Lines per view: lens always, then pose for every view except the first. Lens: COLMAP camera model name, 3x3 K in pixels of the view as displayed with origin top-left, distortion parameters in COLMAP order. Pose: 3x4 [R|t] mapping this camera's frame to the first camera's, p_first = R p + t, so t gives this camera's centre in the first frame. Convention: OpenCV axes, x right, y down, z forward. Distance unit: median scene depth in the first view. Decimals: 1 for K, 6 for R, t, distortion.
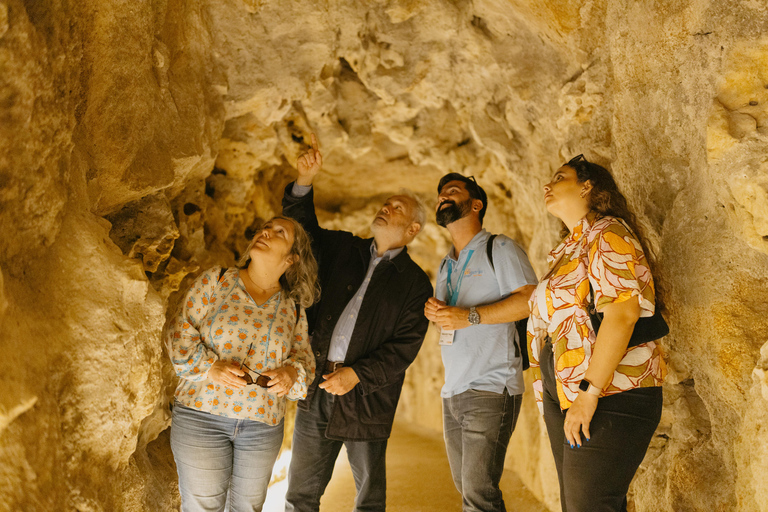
lens RADIAL K [[735.6, 0, 367.3], [0, 735.6, 255.2], [0, 0, 1]] dist [0.005450, 0.007241]
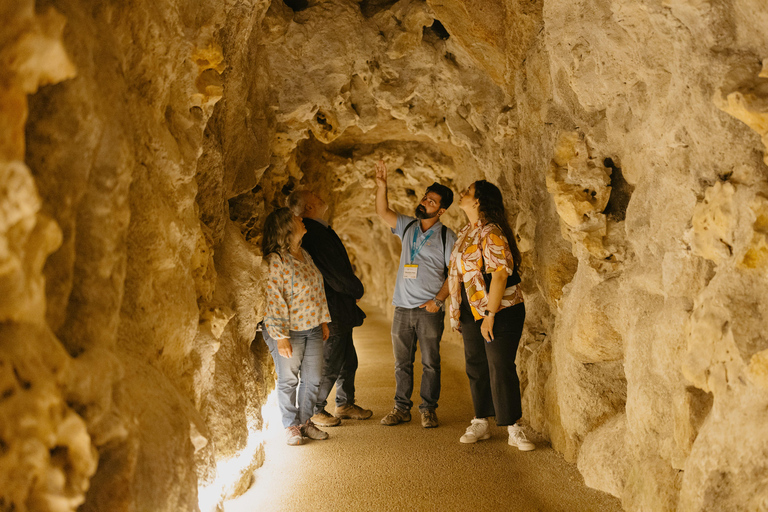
lens RADIAL K [[735.6, 0, 367.3], [0, 735.6, 255.2], [0, 0, 1]] dist [0.005450, 0.007241]
pose [[0.999922, -0.000701, -0.012432, 0.006335], [0.002147, 0.993166, 0.116687, -0.096017], [0.012266, -0.116705, 0.993091, -0.476502]]
